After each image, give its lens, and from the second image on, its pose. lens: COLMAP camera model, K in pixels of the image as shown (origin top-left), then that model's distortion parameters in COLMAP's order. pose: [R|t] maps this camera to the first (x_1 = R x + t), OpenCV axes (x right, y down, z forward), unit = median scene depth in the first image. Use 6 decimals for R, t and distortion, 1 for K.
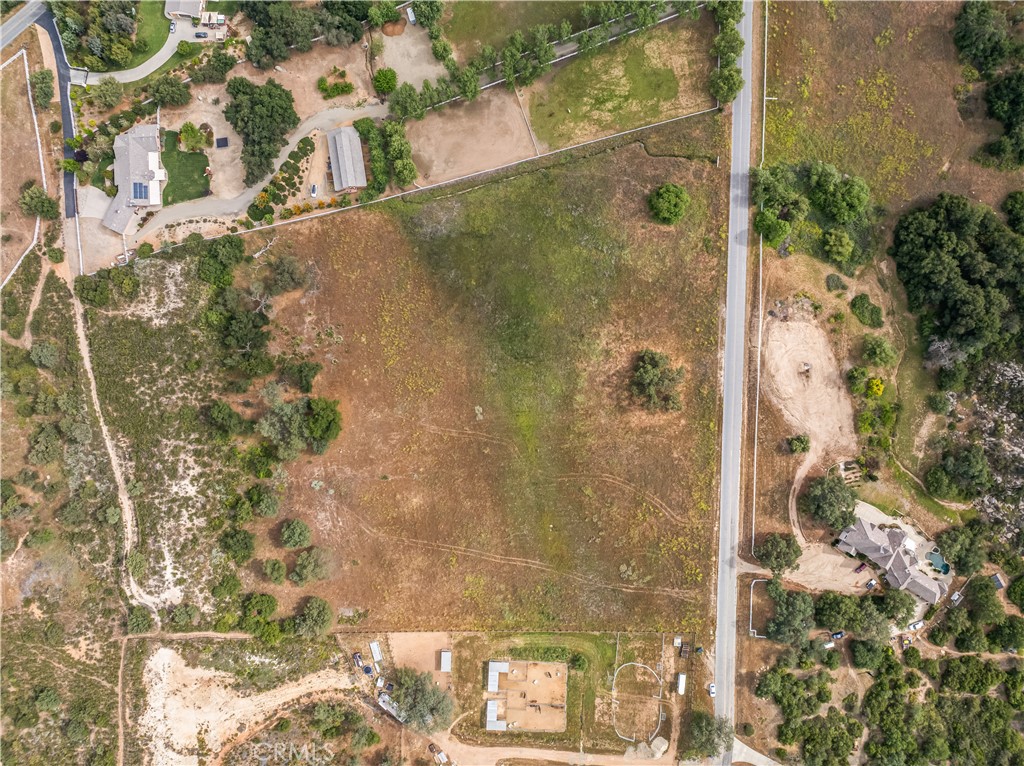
lens RADIAL K [[732.9, 0, 516.1], [0, 732.9, 380.5], [0, 0, 1]] dist [-0.035748, -0.005940]
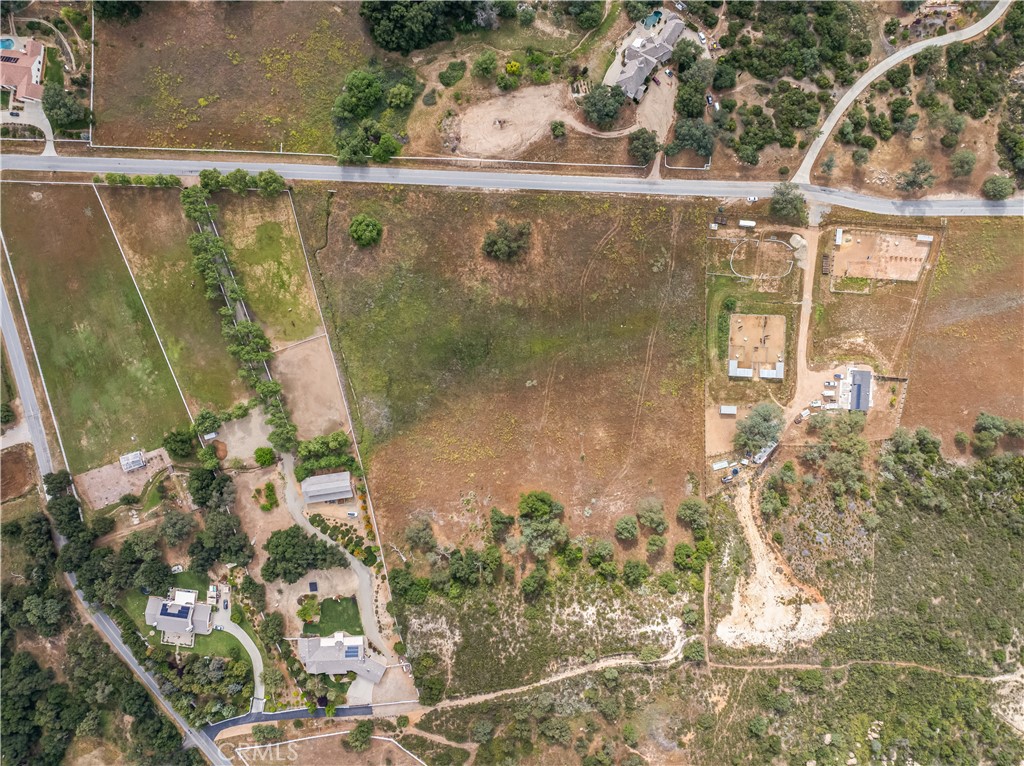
lens RADIAL K [[732.9, 0, 516.1], [0, 732.9, 380.5], [0, 0, 1]] dist [-0.035748, -0.005940]
pose [[0.006256, -0.999874, 0.014575, -0.066612], [0.999898, 0.006441, 0.012716, 0.001855], [-0.012809, 0.014494, 0.999813, -0.259015]]
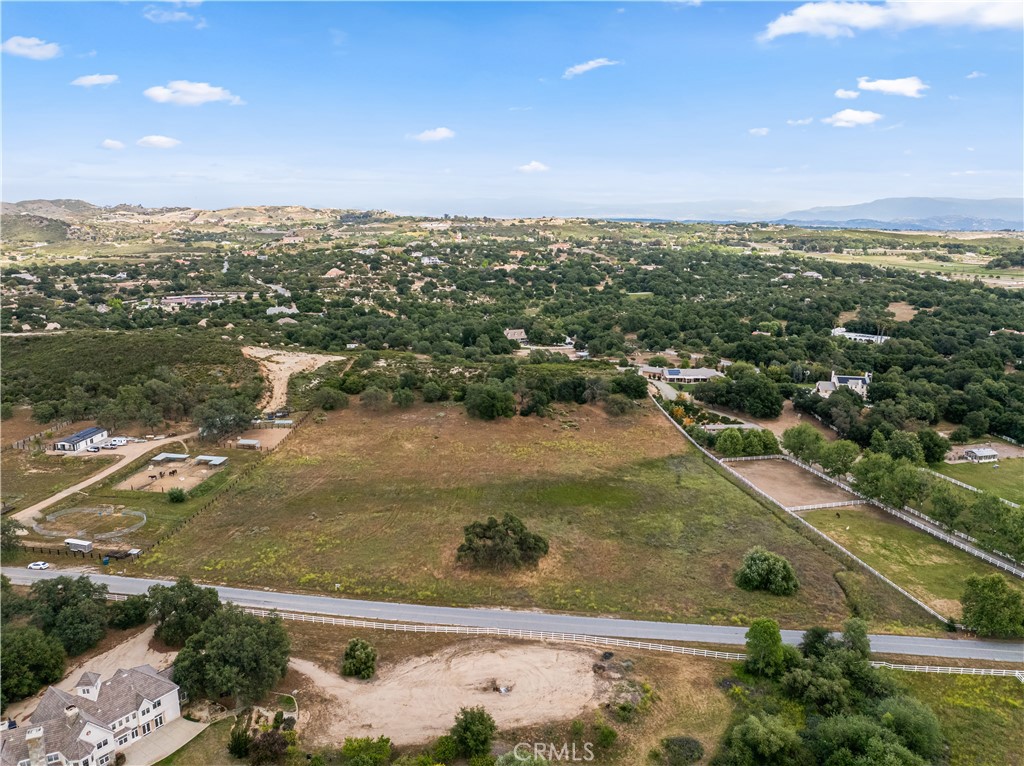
lens RADIAL K [[732.9, 0, 516.1], [0, 732.9, 380.5], [0, 0, 1]] dist [-0.035748, -0.005940]
pose [[-0.072479, 0.230748, -0.970310, 0.845232], [-0.997332, -0.008311, 0.072521, -0.062115], [0.008670, 0.972978, 0.230735, 0.682314]]
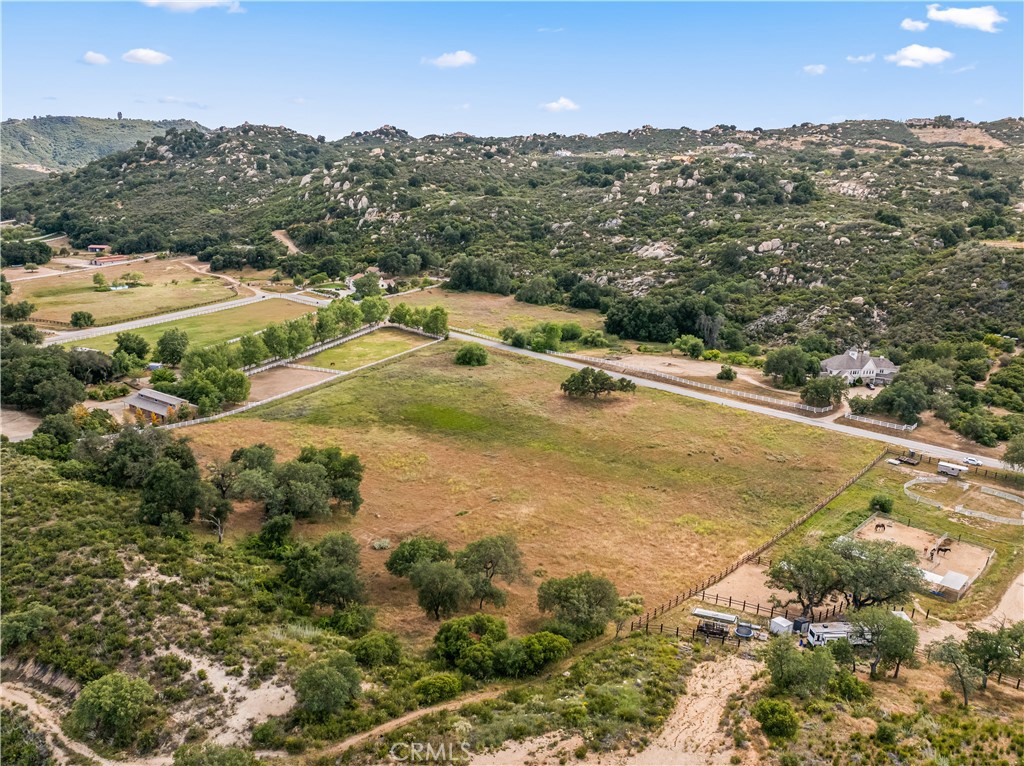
lens RADIAL K [[765.0, 0, 540.5], [0, 765.0, 382.4], [0, 0, 1]] dist [-0.041948, 0.001922]
pose [[0.642034, -0.180155, 0.745209, -0.601873], [0.765636, 0.201278, -0.610974, 0.555326], [-0.039924, 0.962825, 0.267160, 0.734771]]
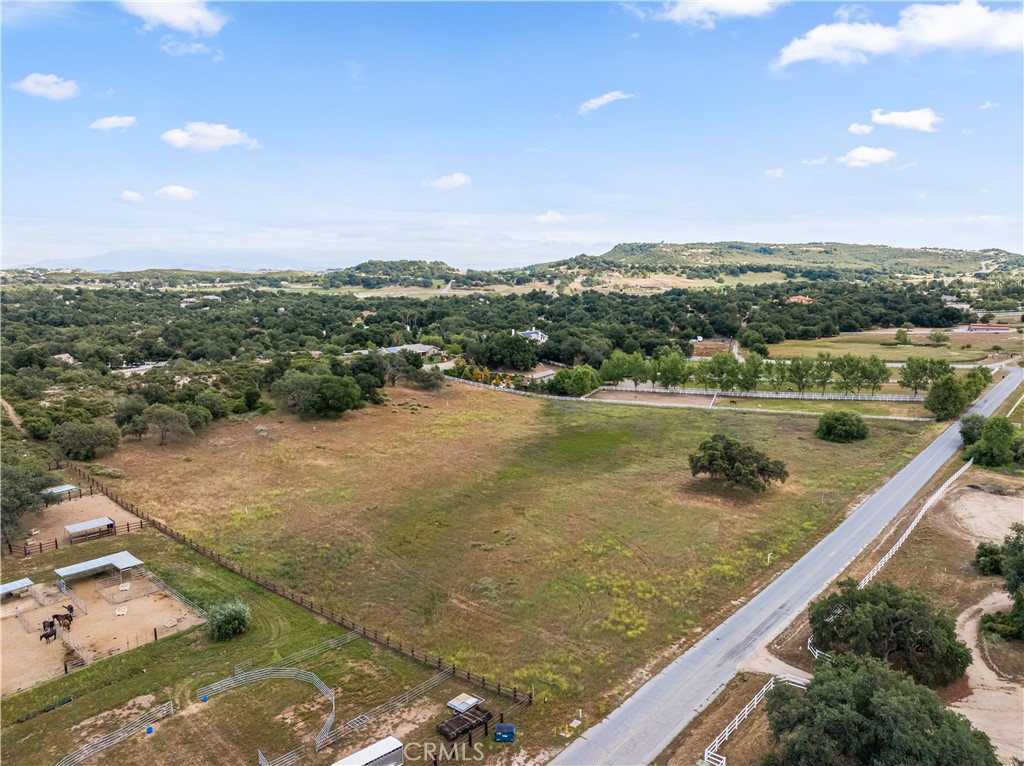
lens RADIAL K [[732.9, 0, 516.1], [0, 732.9, 380.5], [0, 0, 1]] dist [-0.035748, -0.005940]
pose [[0.776333, 0.108570, -0.620902, 0.417415], [-0.630323, 0.133179, -0.764825, 0.566674], [-0.000346, 0.985127, 0.171825, 0.828980]]
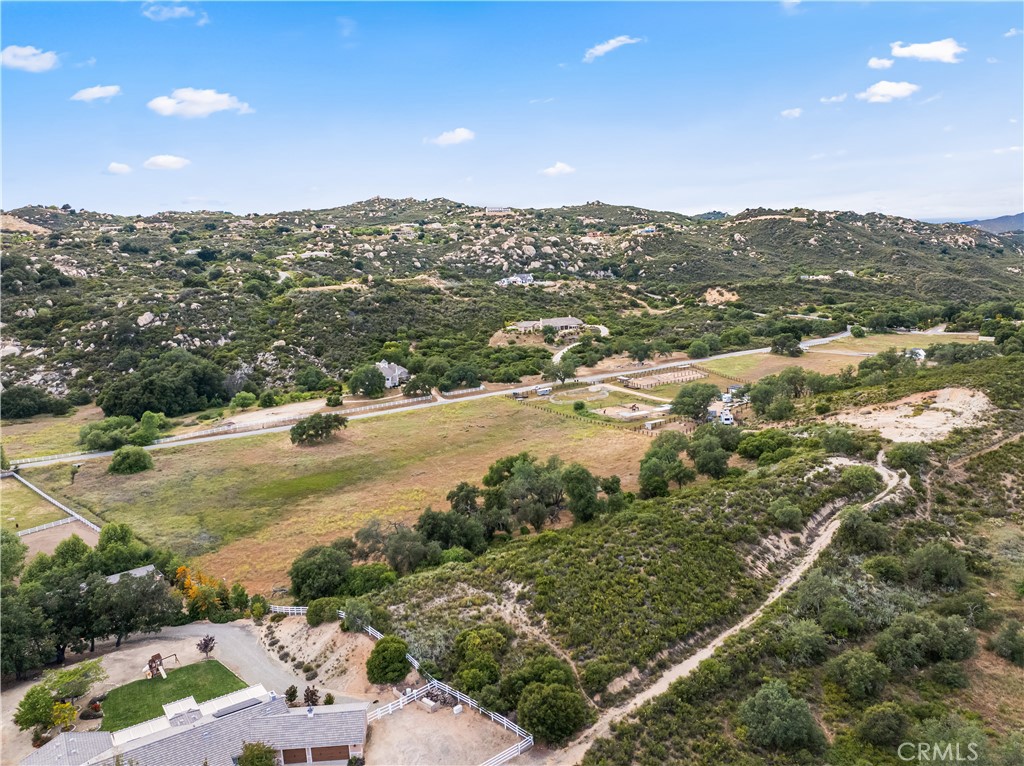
lens RADIAL K [[732.9, 0, 516.1], [0, 732.9, 380.5], [0, 0, 1]] dist [-0.035748, -0.005940]
pose [[-0.523657, -0.120857, 0.843313, -0.854918], [0.850927, -0.122193, 0.510873, -0.299246], [0.041304, 0.985121, 0.166828, 0.768396]]
